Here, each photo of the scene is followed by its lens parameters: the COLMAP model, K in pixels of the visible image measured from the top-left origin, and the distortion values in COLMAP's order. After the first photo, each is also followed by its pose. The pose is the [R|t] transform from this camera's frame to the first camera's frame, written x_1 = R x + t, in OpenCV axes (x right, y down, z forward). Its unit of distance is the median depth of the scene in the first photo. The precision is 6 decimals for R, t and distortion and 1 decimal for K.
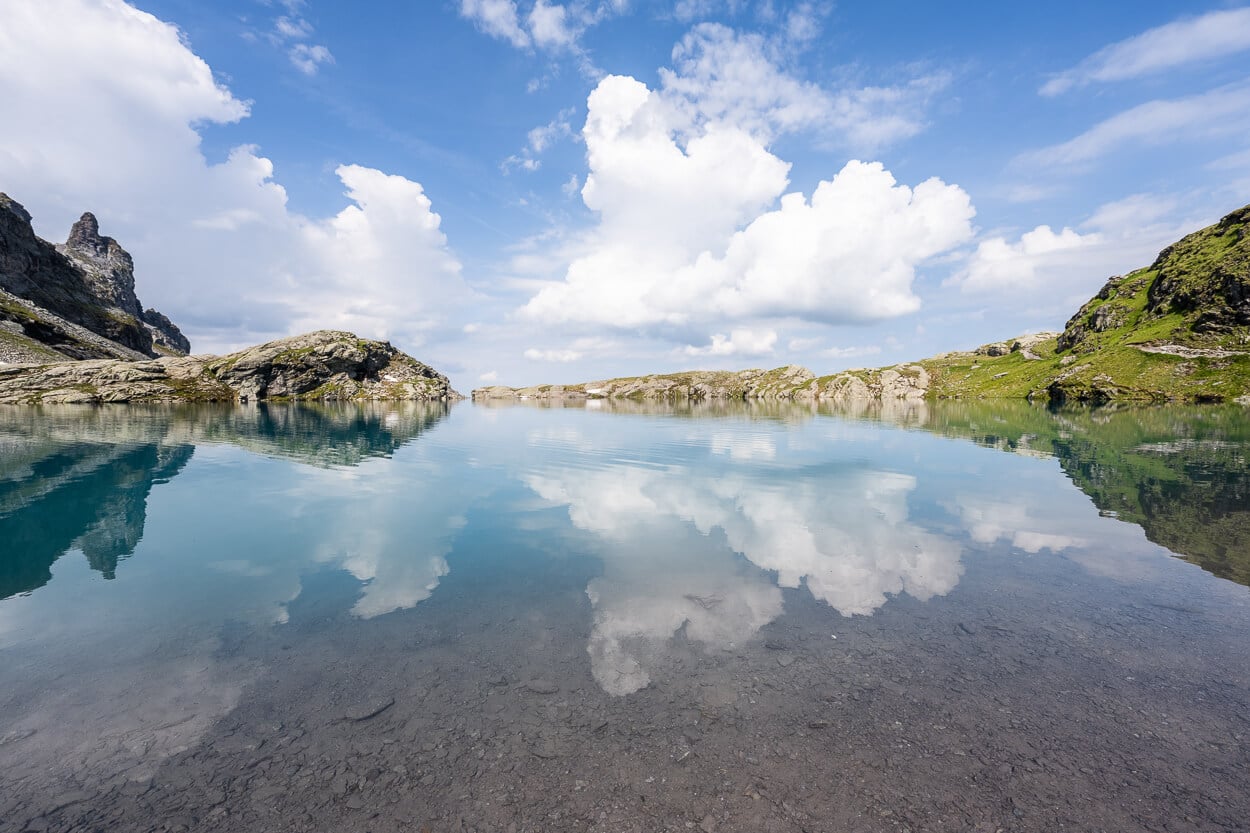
lens RADIAL K [[497.4, 0, 626.9], [0, 497.4, 421.0], [0, 0, 1]] dist [0.000382, 0.000200]
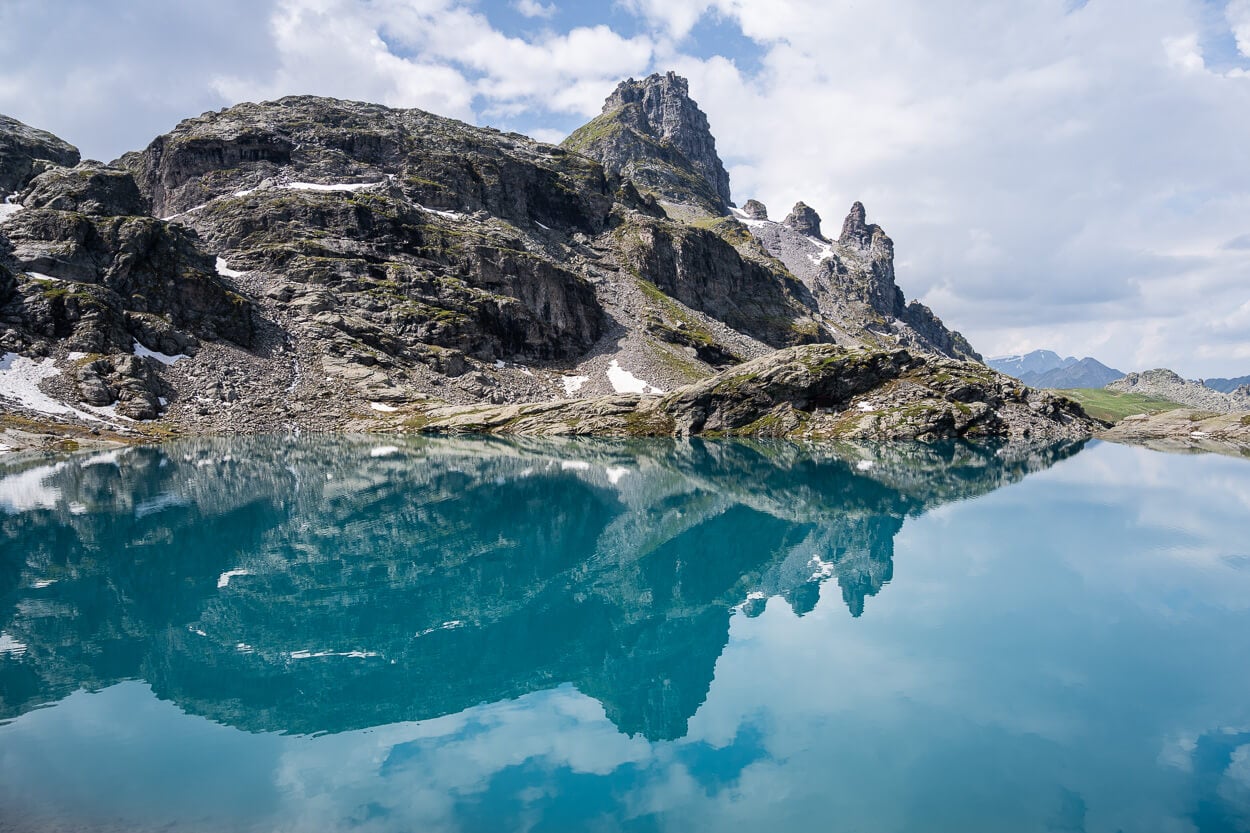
lens RADIAL K [[835.6, 0, 620.9], [0, 835.6, 418.6], [0, 0, 1]] dist [-0.009561, 0.003845]
pose [[0.373940, 0.022478, -0.927181, 0.593500], [-0.050745, 0.998705, 0.003746, -0.065518], [0.926064, 0.045649, 0.374596, 0.275625]]
